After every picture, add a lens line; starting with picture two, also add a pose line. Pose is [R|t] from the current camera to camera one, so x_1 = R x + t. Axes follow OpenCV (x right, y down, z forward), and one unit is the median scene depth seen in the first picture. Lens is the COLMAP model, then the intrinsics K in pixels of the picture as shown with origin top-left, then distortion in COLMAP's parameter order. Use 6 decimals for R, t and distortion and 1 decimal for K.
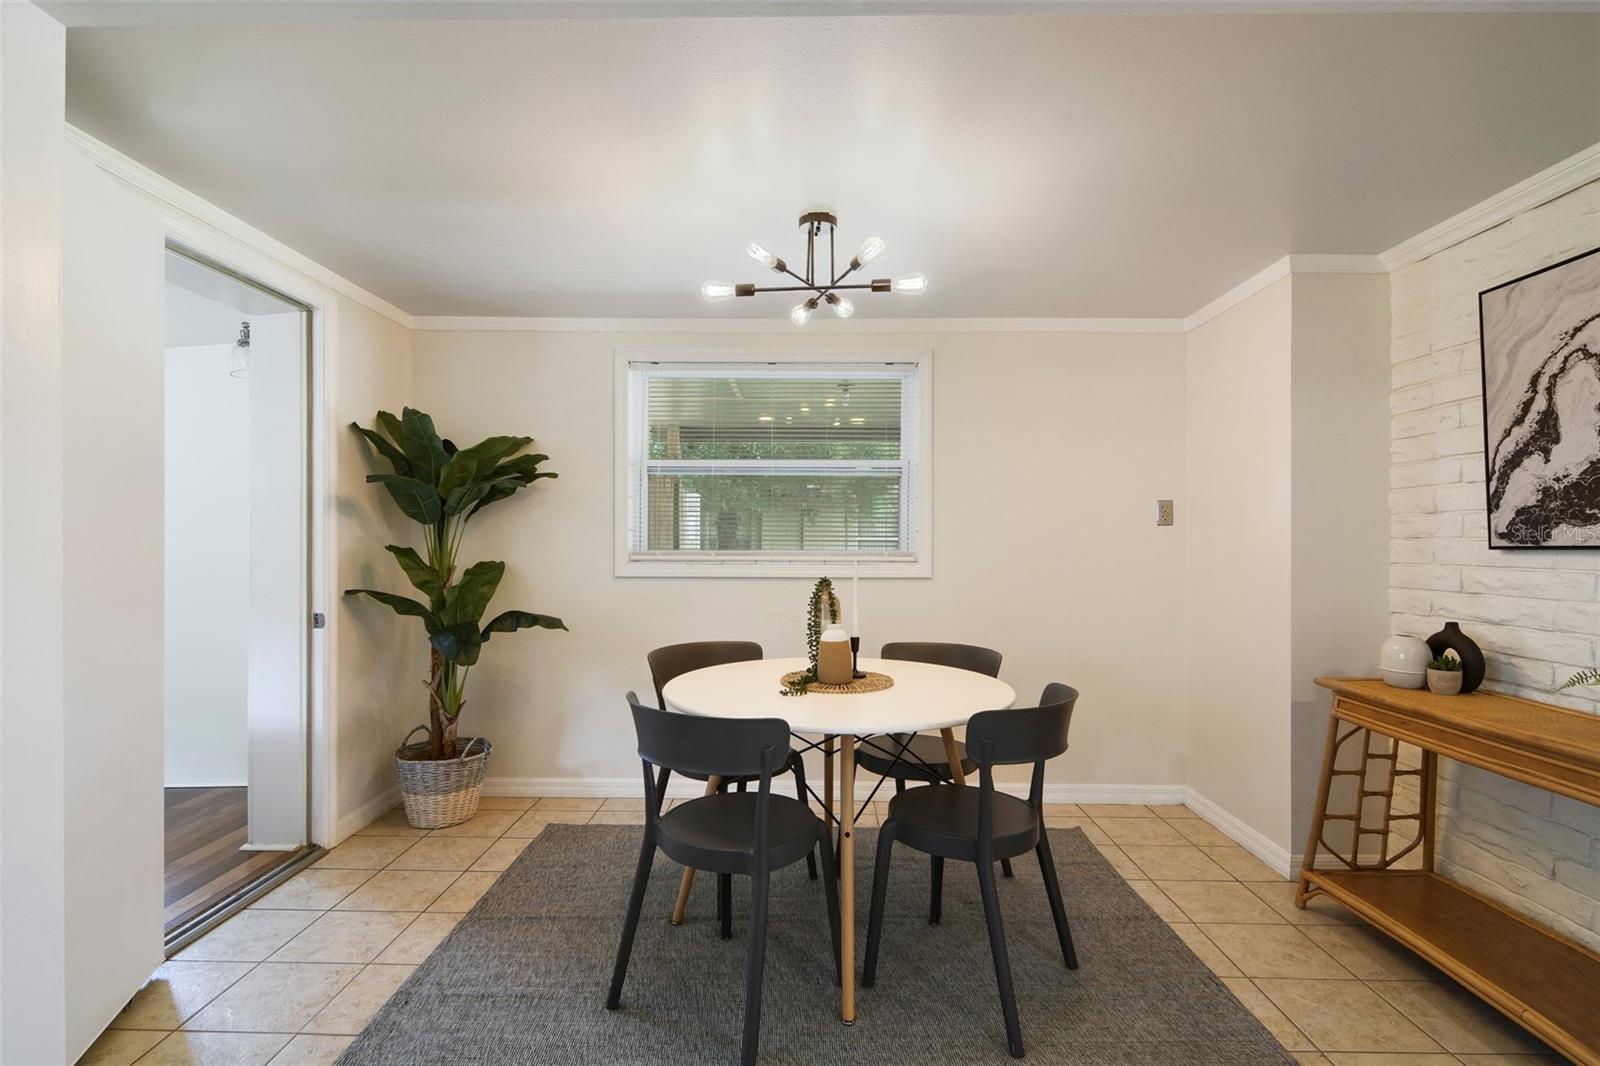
lens RADIAL K [[764.5, 0, 813.8], [0, 764.5, 540.3], [0, 0, 1]] dist [-0.003652, -0.006839]
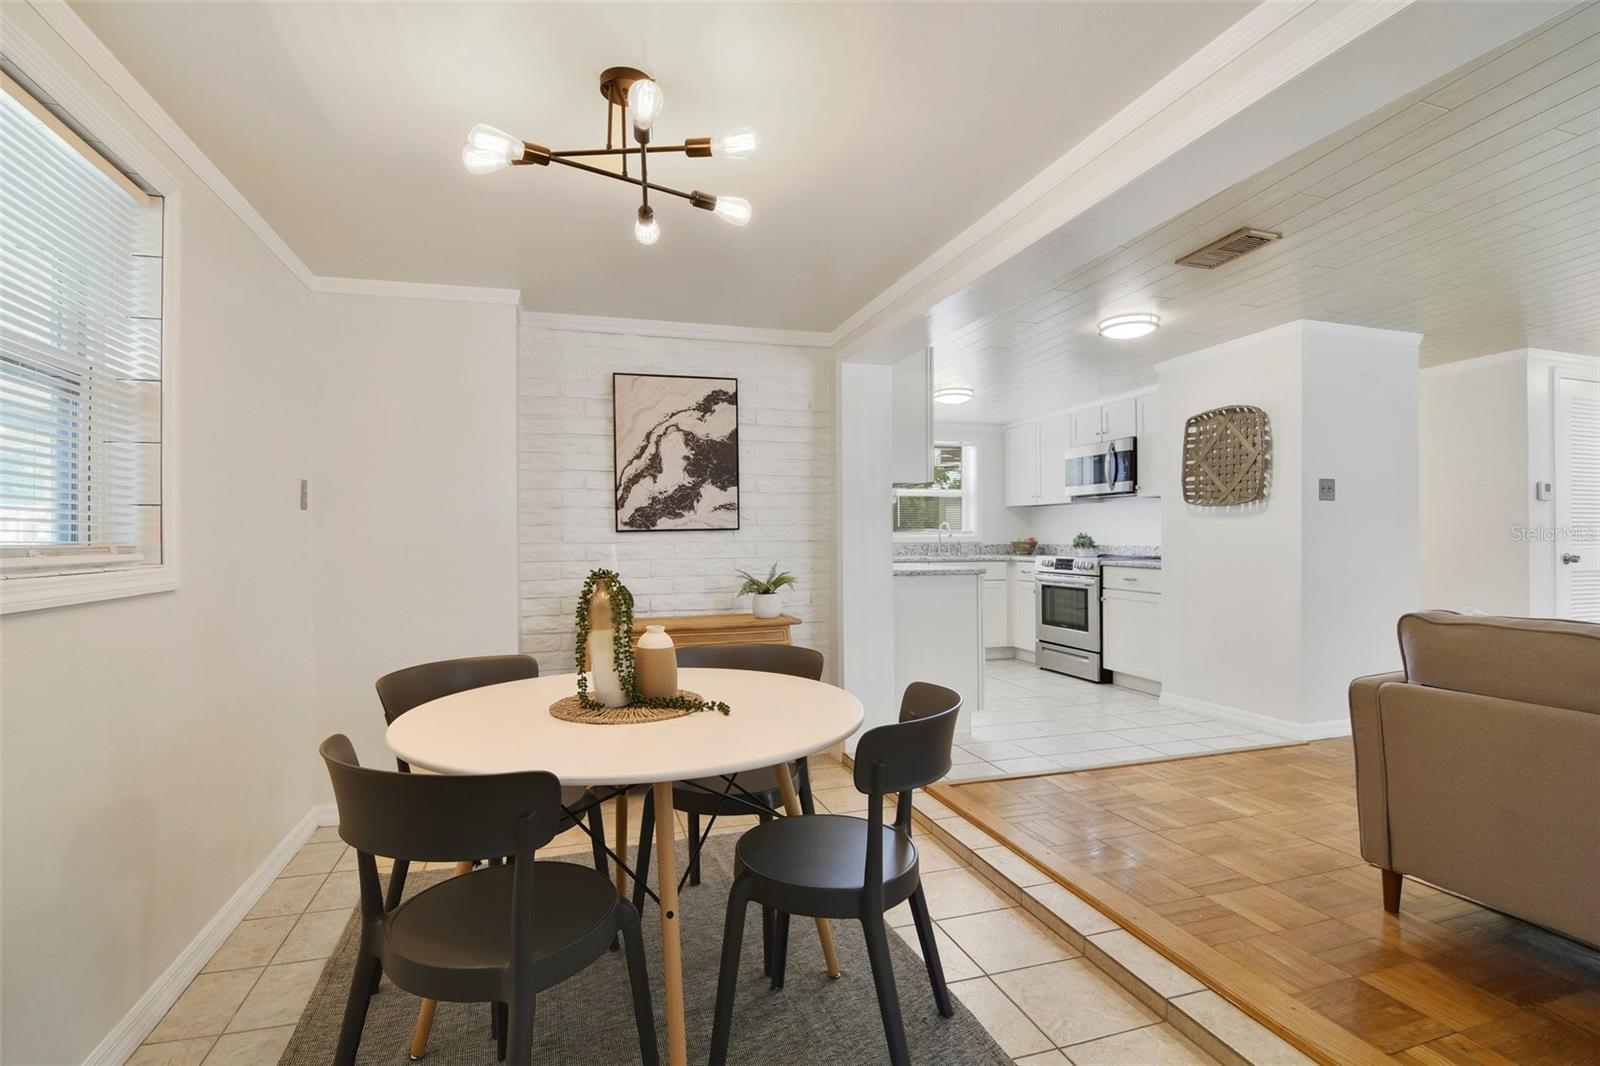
lens RADIAL K [[764.5, 0, 798.3], [0, 764.5, 540.7], [0, 0, 1]] dist [-0.003652, -0.006839]
pose [[-0.274017, -0.008308, 0.961689, -0.705608], [0.006859, 0.999920, 0.010593, 0.013962], [-0.961700, 0.009499, -0.273939, 0.952410]]
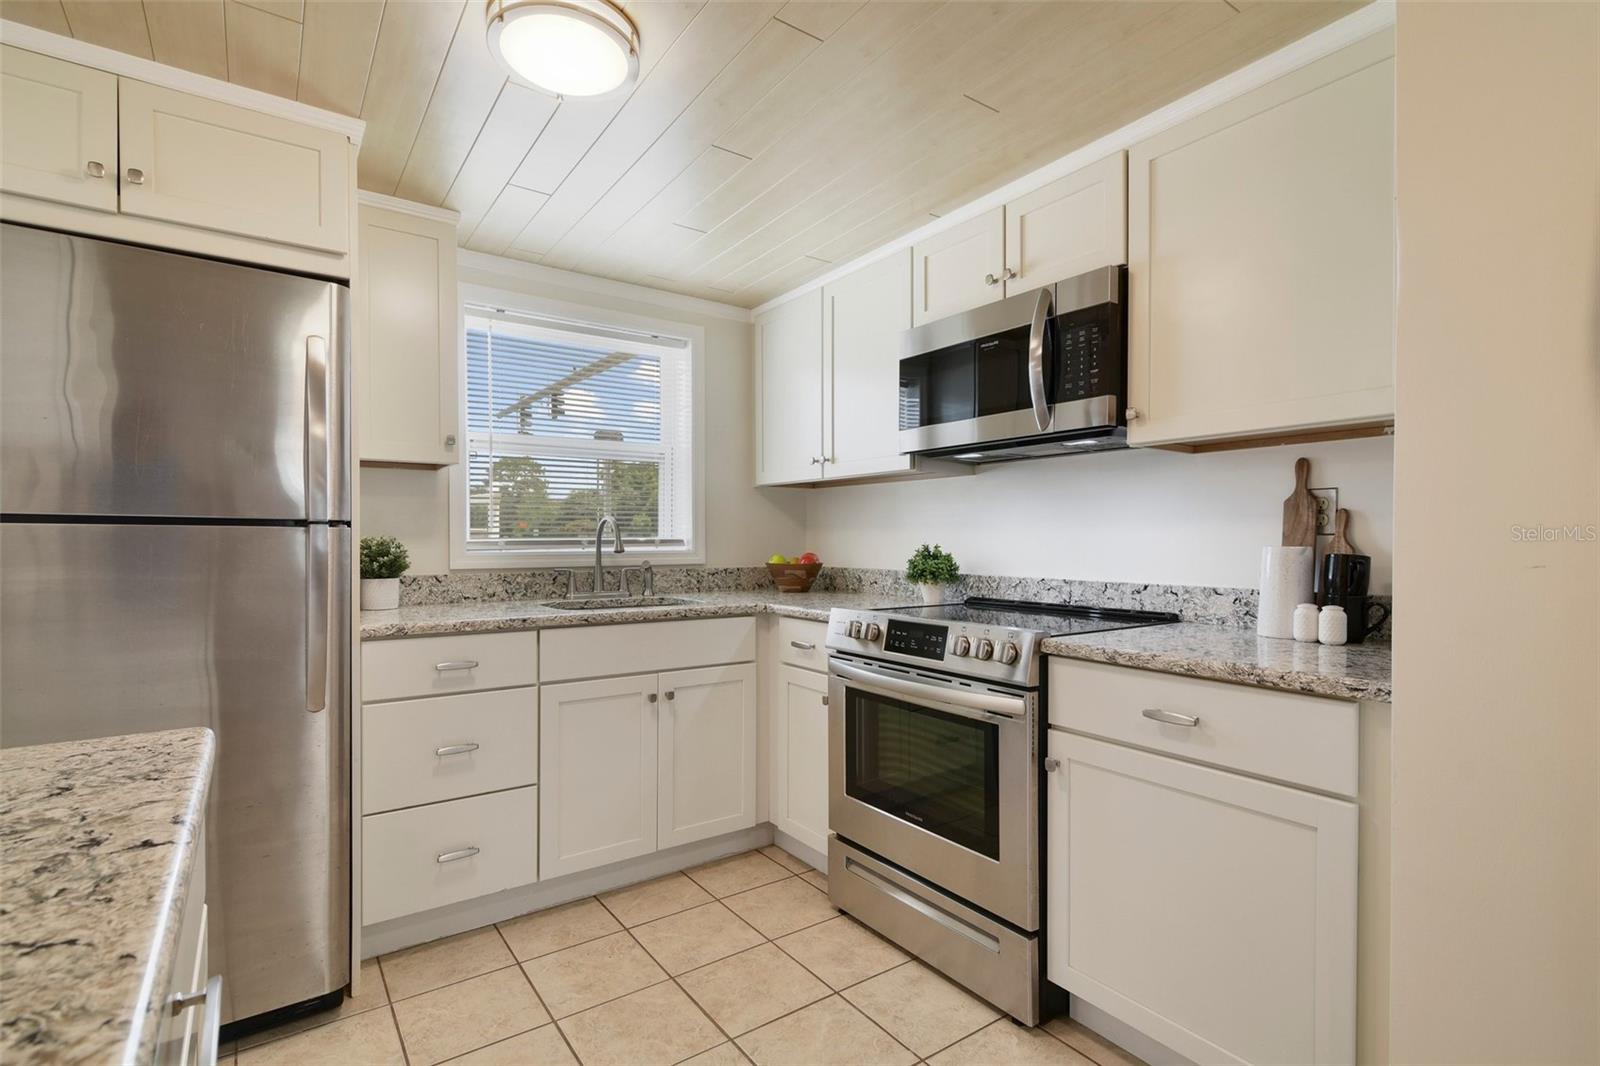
lens RADIAL K [[764.5, 0, 785.0], [0, 764.5, 542.8], [0, 0, 1]] dist [-0.003652, -0.006839]
pose [[-0.544585, -0.008606, 0.838662, 0.718724], [0.000056, 0.999947, 0.010297, 0.006250], [-0.838706, 0.005654, -0.544555, 0.083620]]
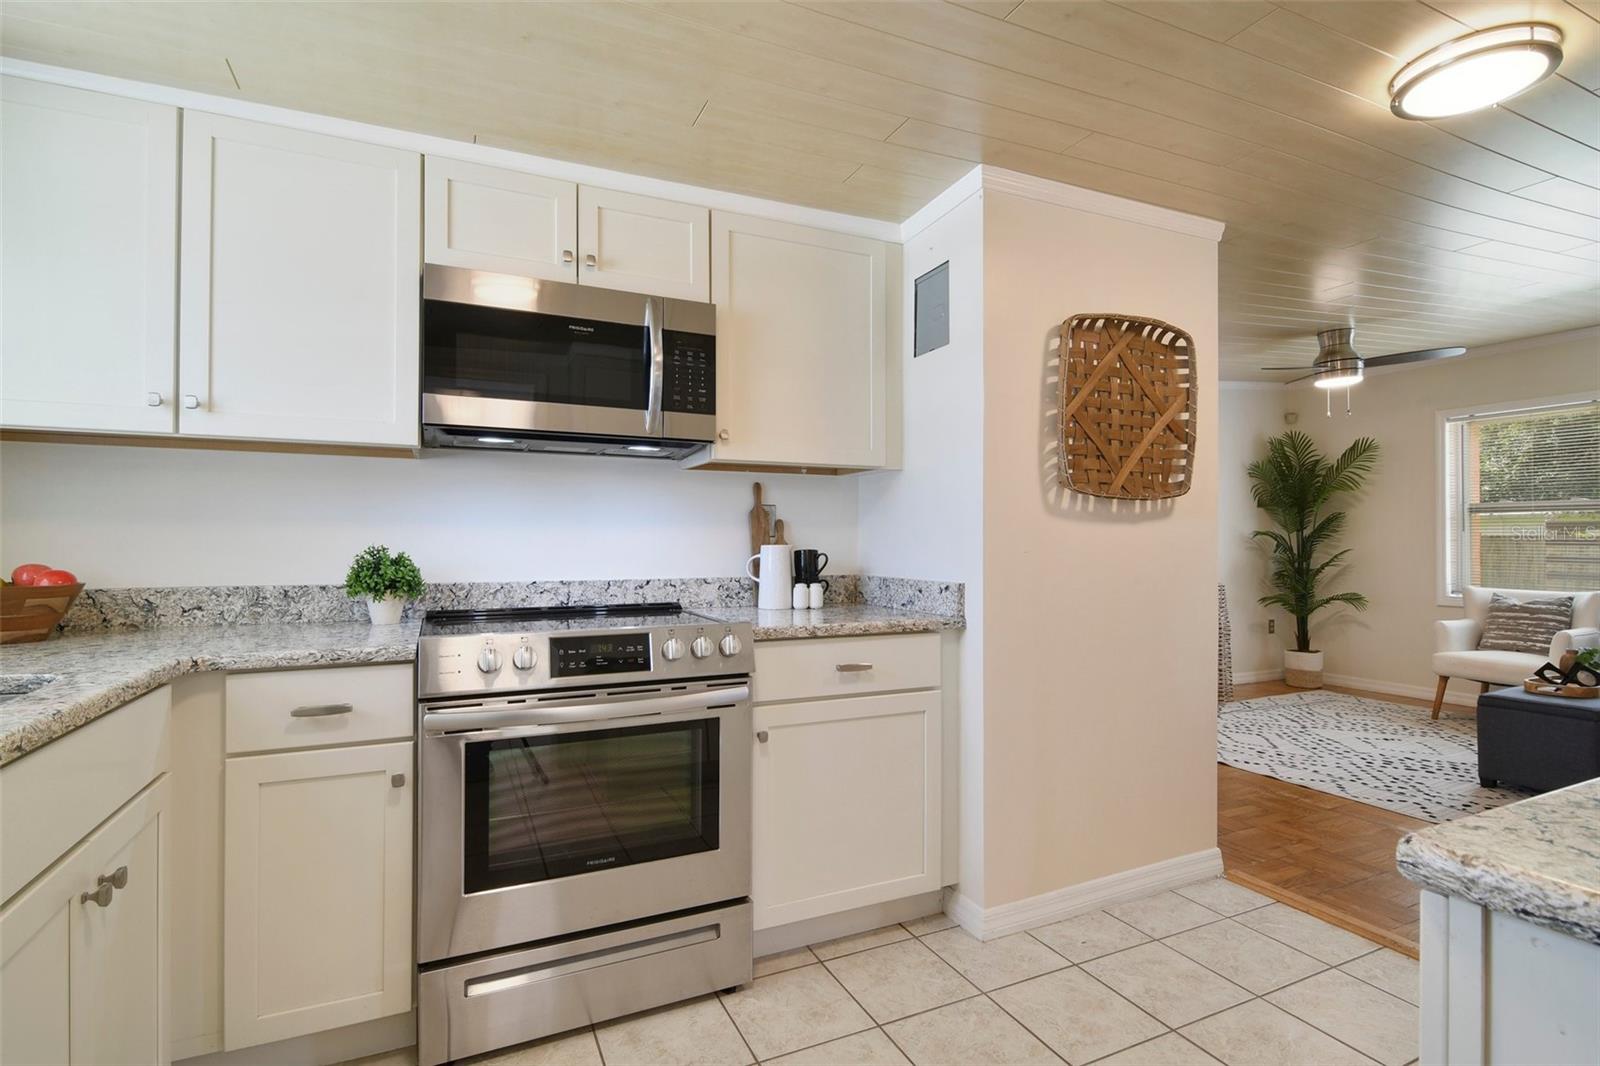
lens RADIAL K [[764.5, 0, 792.5], [0, 764.5, 537.1], [0, 0, 1]] dist [-0.003652, -0.006839]
pose [[-0.913339, -0.007284, -0.407134, 1.446258], [-0.005713, 0.999971, -0.005074, 0.011621], [0.407160, -0.002308, -0.913354, 0.237688]]
